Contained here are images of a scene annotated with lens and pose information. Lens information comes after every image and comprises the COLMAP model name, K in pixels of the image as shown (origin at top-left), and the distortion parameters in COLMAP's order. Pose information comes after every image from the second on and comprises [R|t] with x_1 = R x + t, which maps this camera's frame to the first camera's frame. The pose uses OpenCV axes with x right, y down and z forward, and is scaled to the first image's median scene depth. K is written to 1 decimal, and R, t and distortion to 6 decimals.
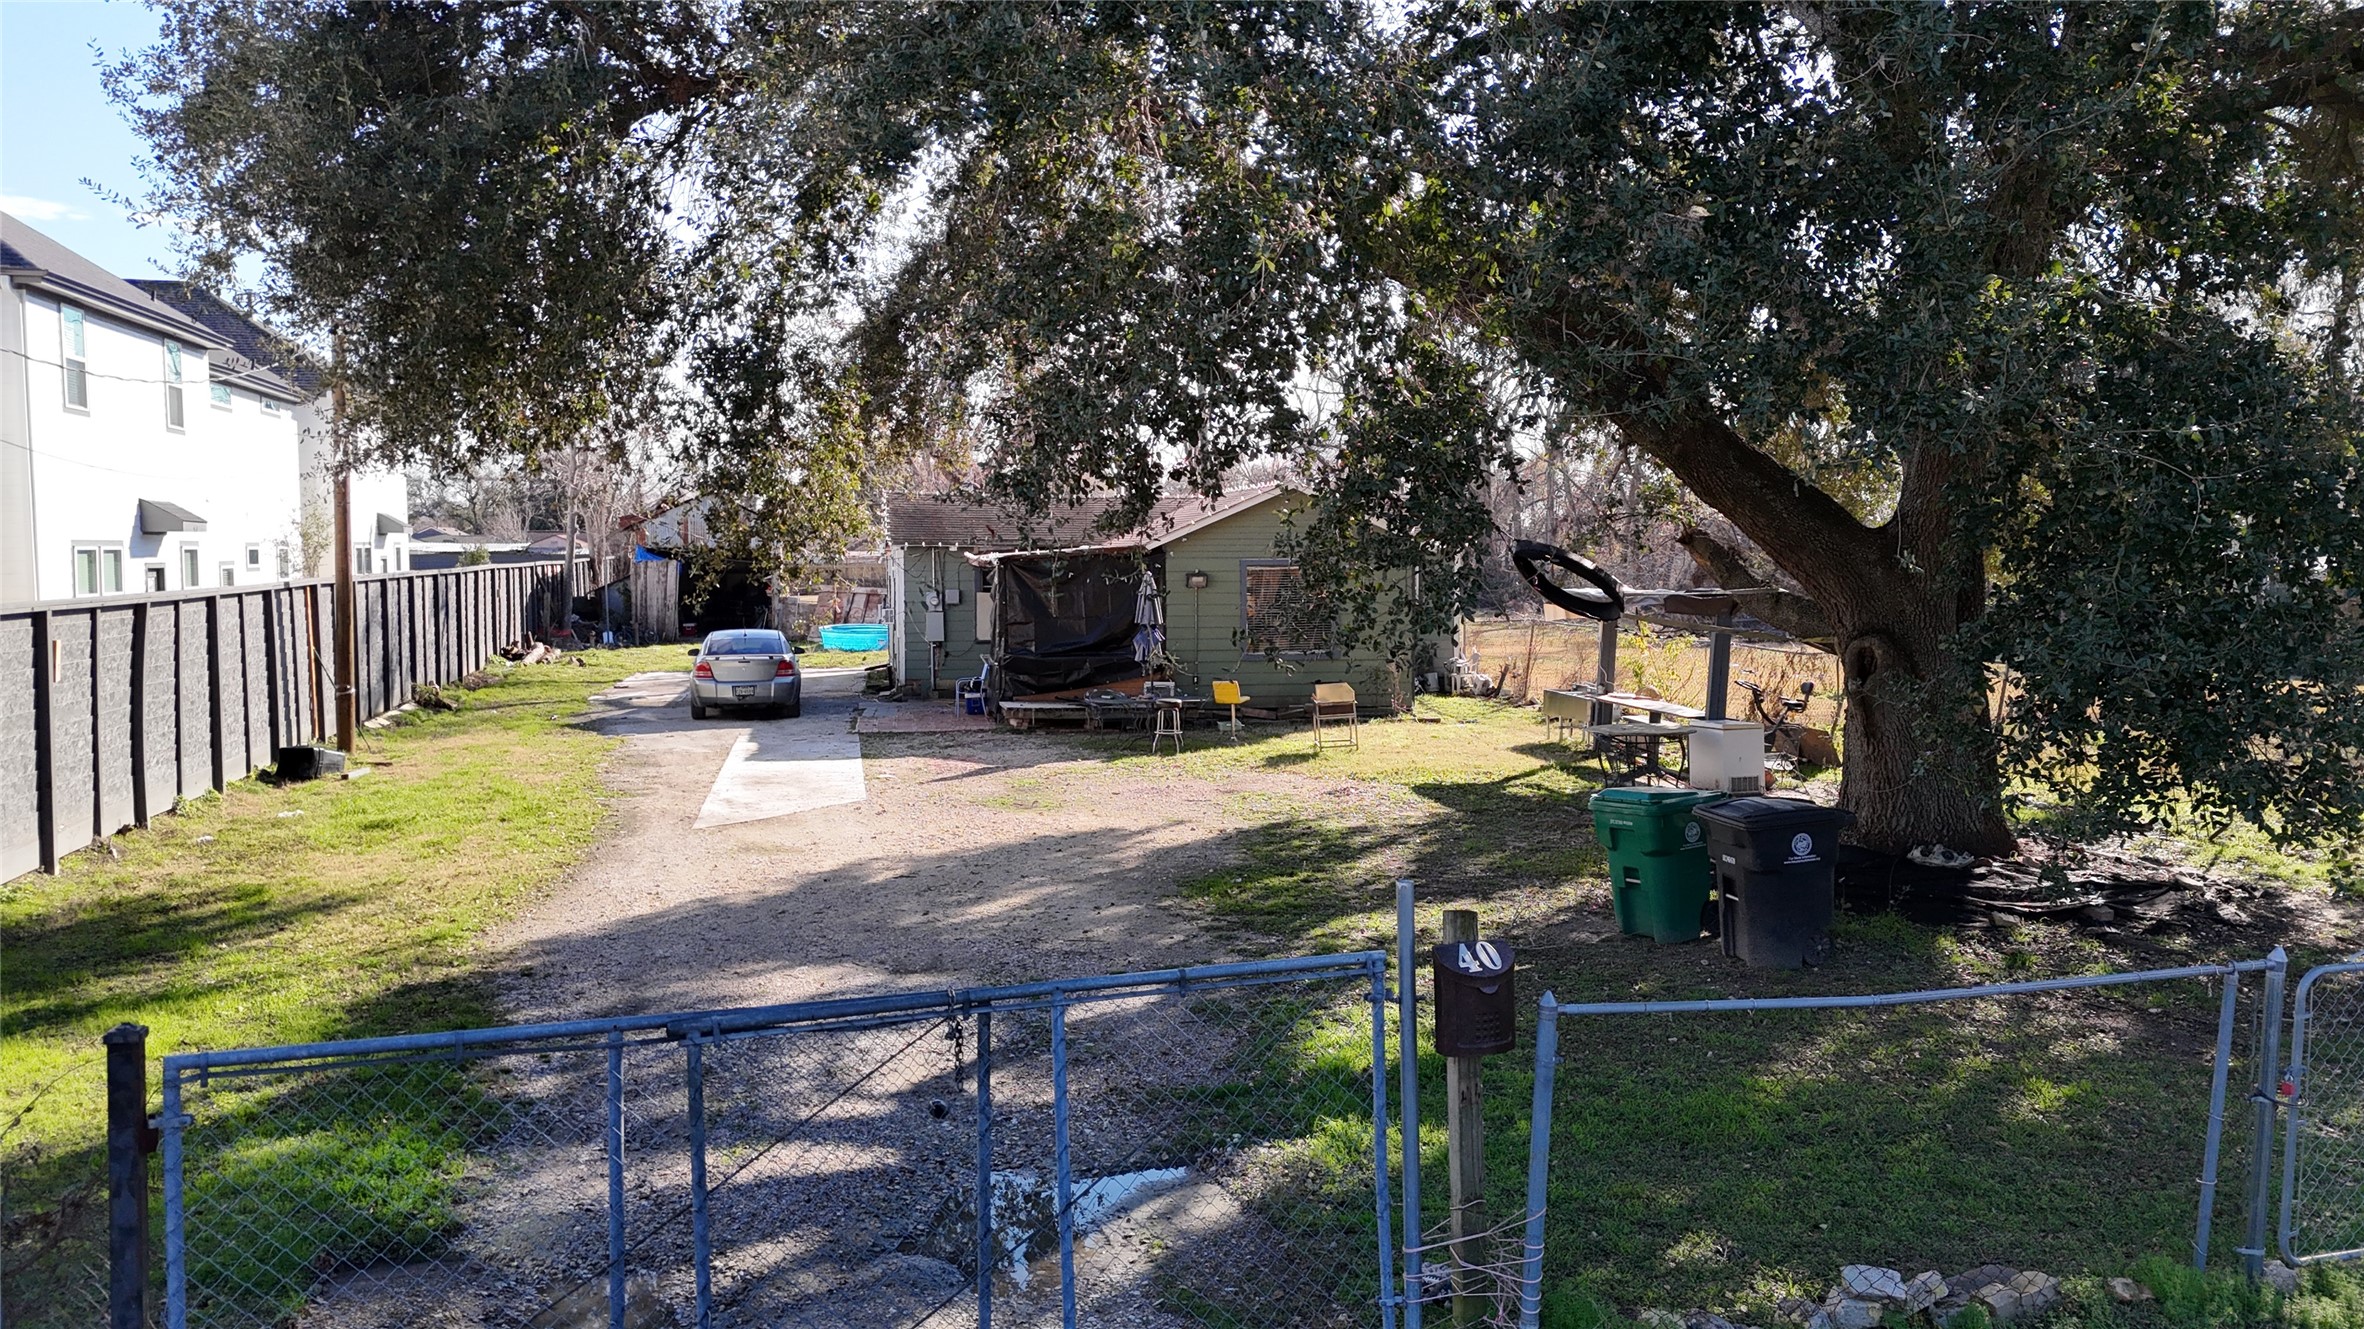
lens RADIAL K [[1744.0, 0, 1179.8], [0, 1744.0, 659.8], [0, 0, 1]] dist [0.069319, -0.069646]
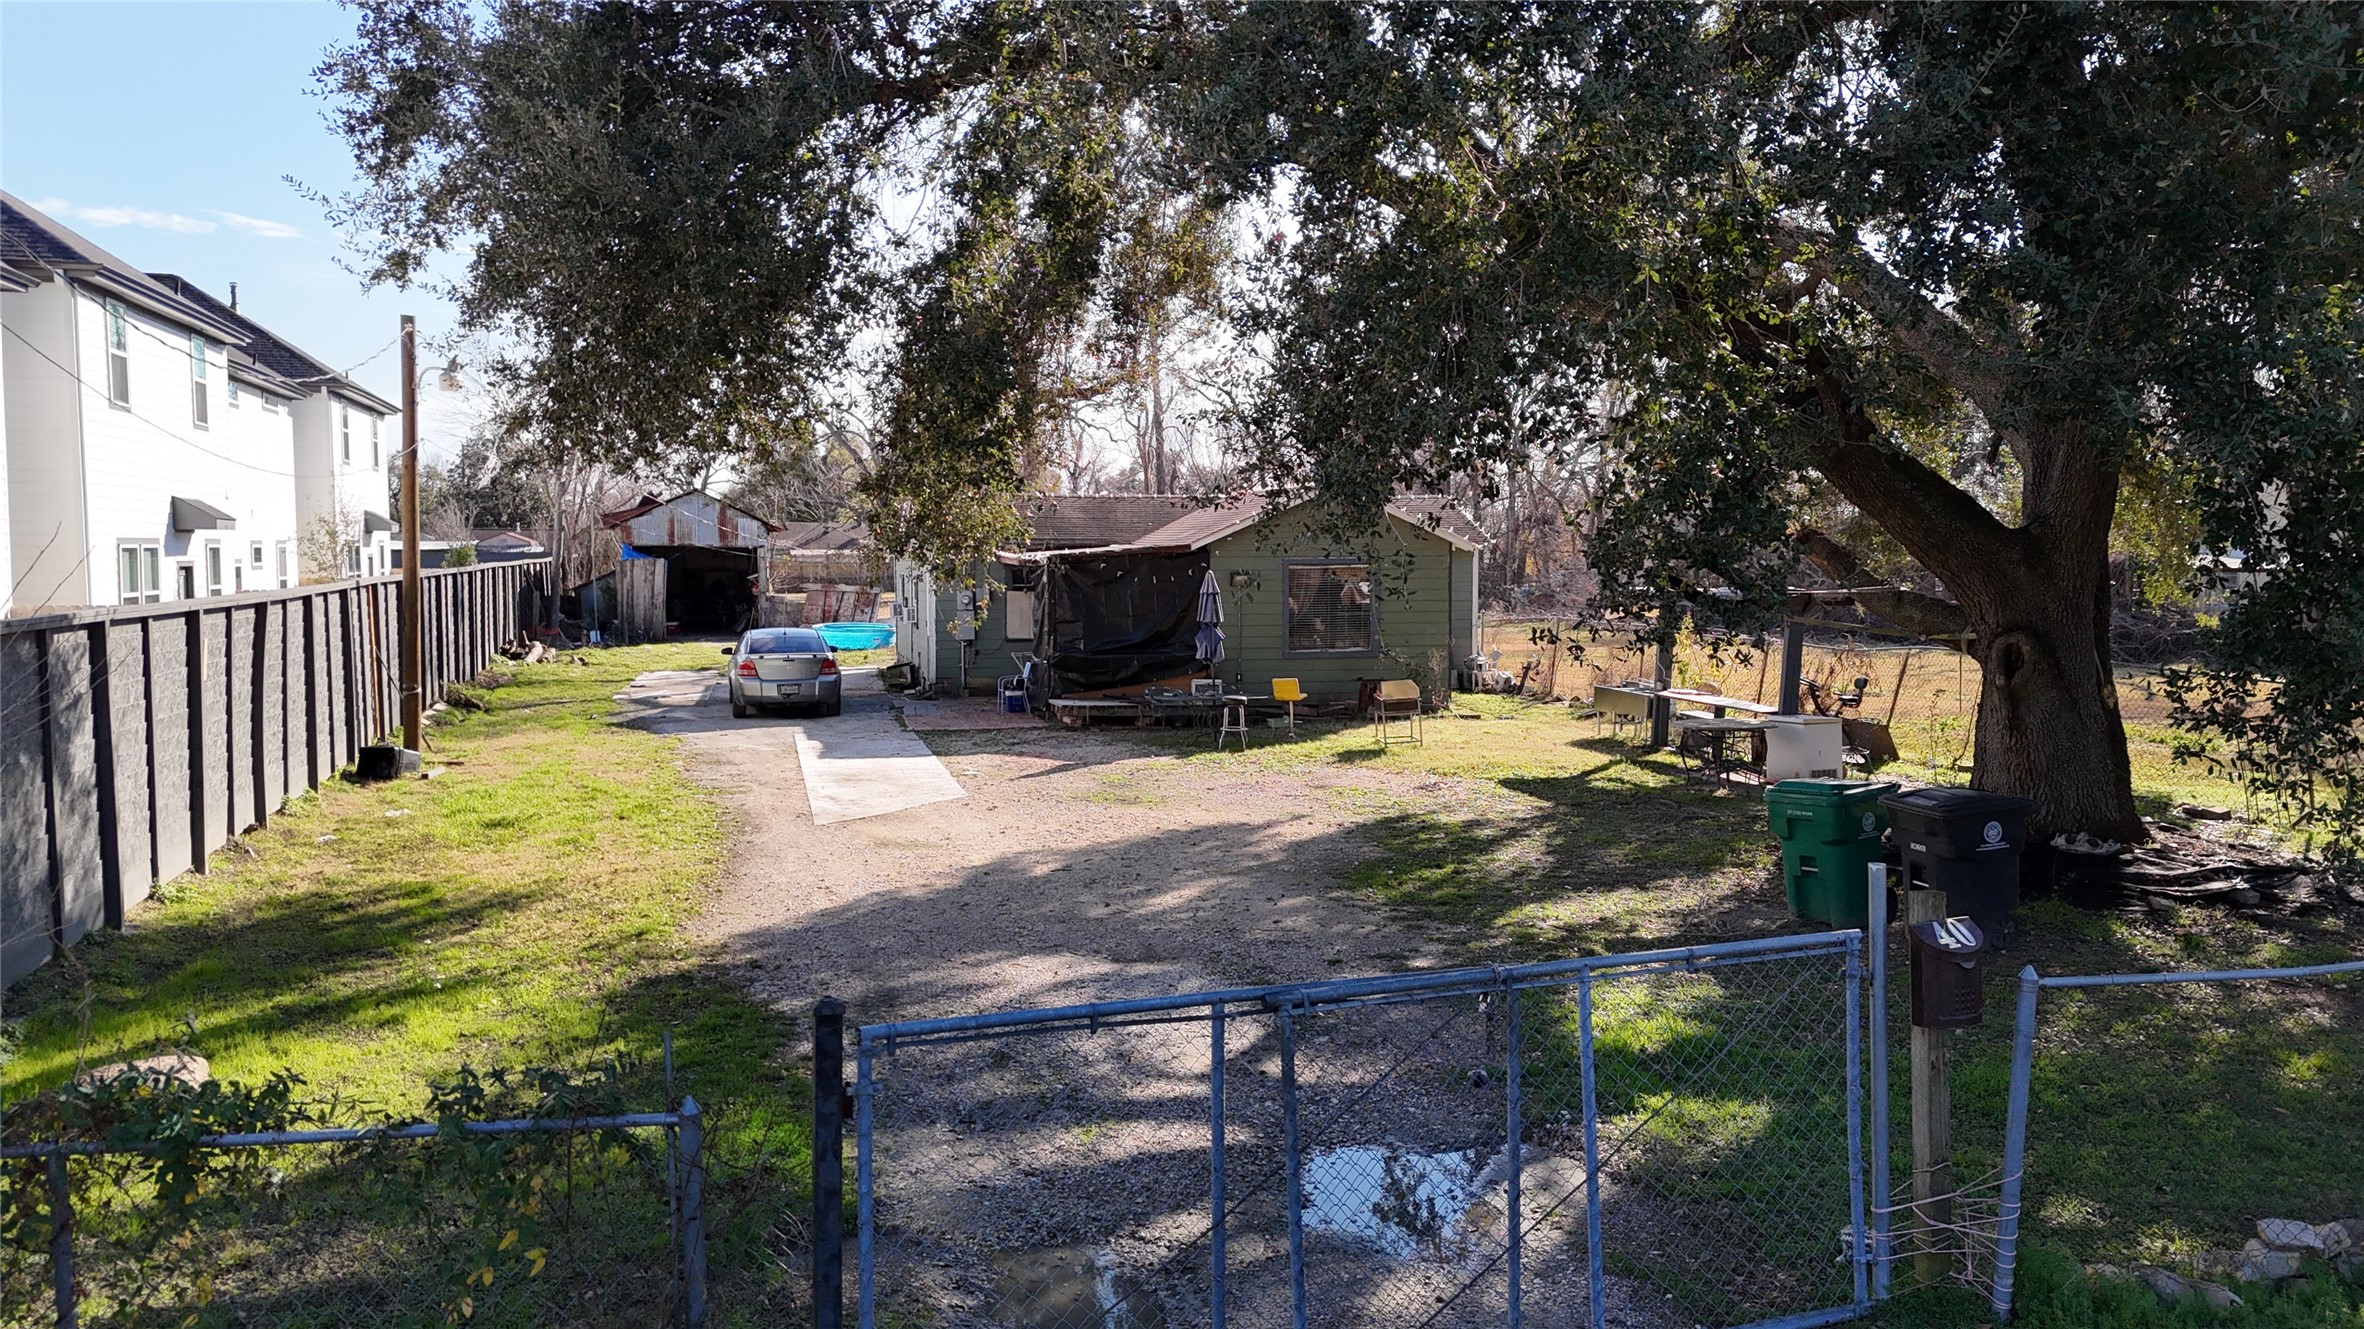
lens RADIAL K [[1744.0, 0, 1183.0], [0, 1744.0, 659.3], [0, 0, 1]] dist [0.069319, -0.069646]
pose [[0.999041, -0.001799, 0.043754, -0.106649], [0.001777, 0.999998, 0.000552, 0.000741], [-0.043755, -0.000473, 0.999042, -0.014359]]
